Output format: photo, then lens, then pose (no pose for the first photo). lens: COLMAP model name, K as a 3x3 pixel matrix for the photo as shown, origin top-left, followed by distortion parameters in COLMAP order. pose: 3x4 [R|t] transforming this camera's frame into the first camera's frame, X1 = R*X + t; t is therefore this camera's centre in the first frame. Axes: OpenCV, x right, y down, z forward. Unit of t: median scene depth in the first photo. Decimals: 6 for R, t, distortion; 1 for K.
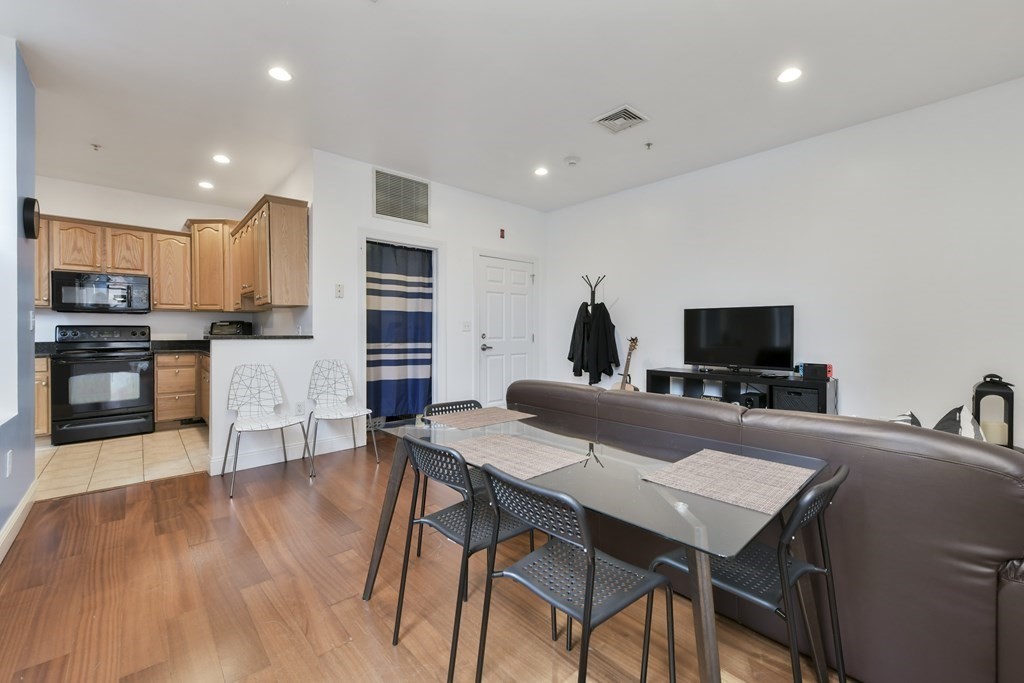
lens RADIAL K [[421.1, 0, 518.7], [0, 421.1, 334.6], [0, 0, 1]] dist [0.001210, 0.001750]
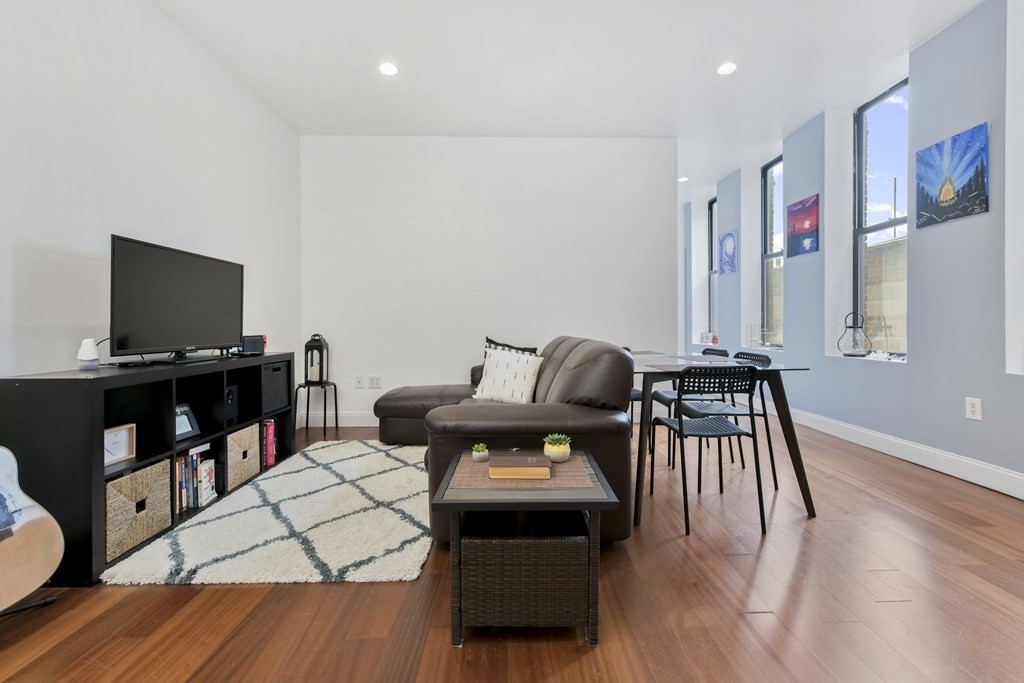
lens RADIAL K [[421.1, 0, 511.4], [0, 421.1, 329.4], [0, 0, 1]] dist [0.001210, 0.001750]
pose [[-0.744014, -0.005754, 0.668140, -0.197092], [0.005943, 0.999866, 0.015229, 0.032958], [-0.668138, 0.015301, -0.743880, 0.929114]]
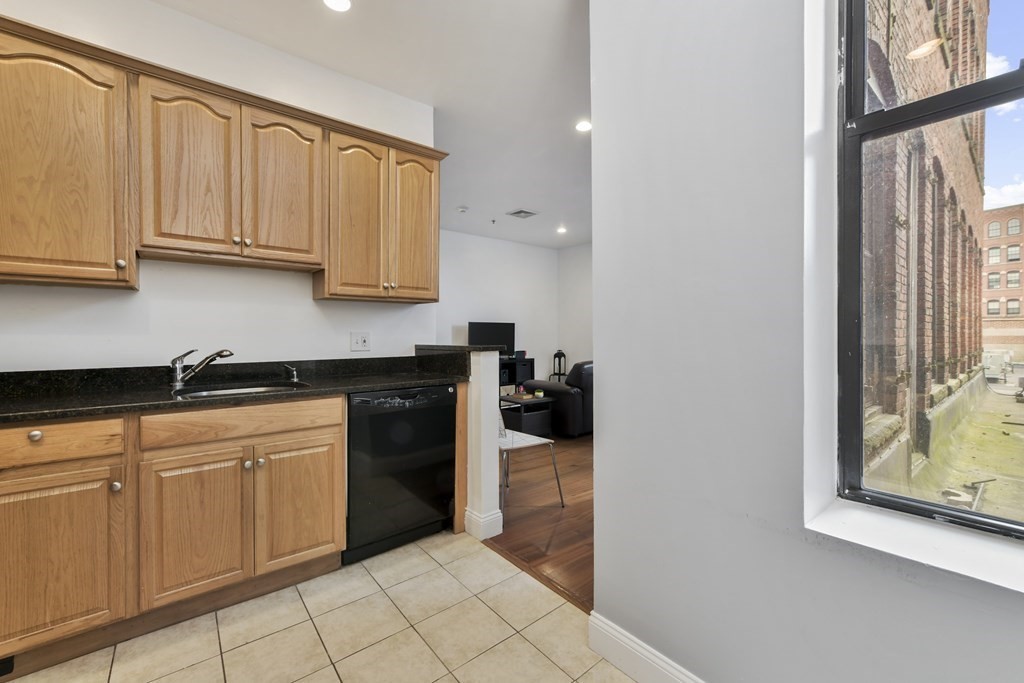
lens RADIAL K [[421.1, 0, 513.5], [0, 421.1, 335.2], [0, 0, 1]] dist [0.001210, 0.001750]
pose [[0.063617, -0.004831, 0.997963, -1.024165], [0.009185, 0.999949, 0.004256, -0.013300], [-0.997932, 0.008895, 0.063658, 0.648372]]
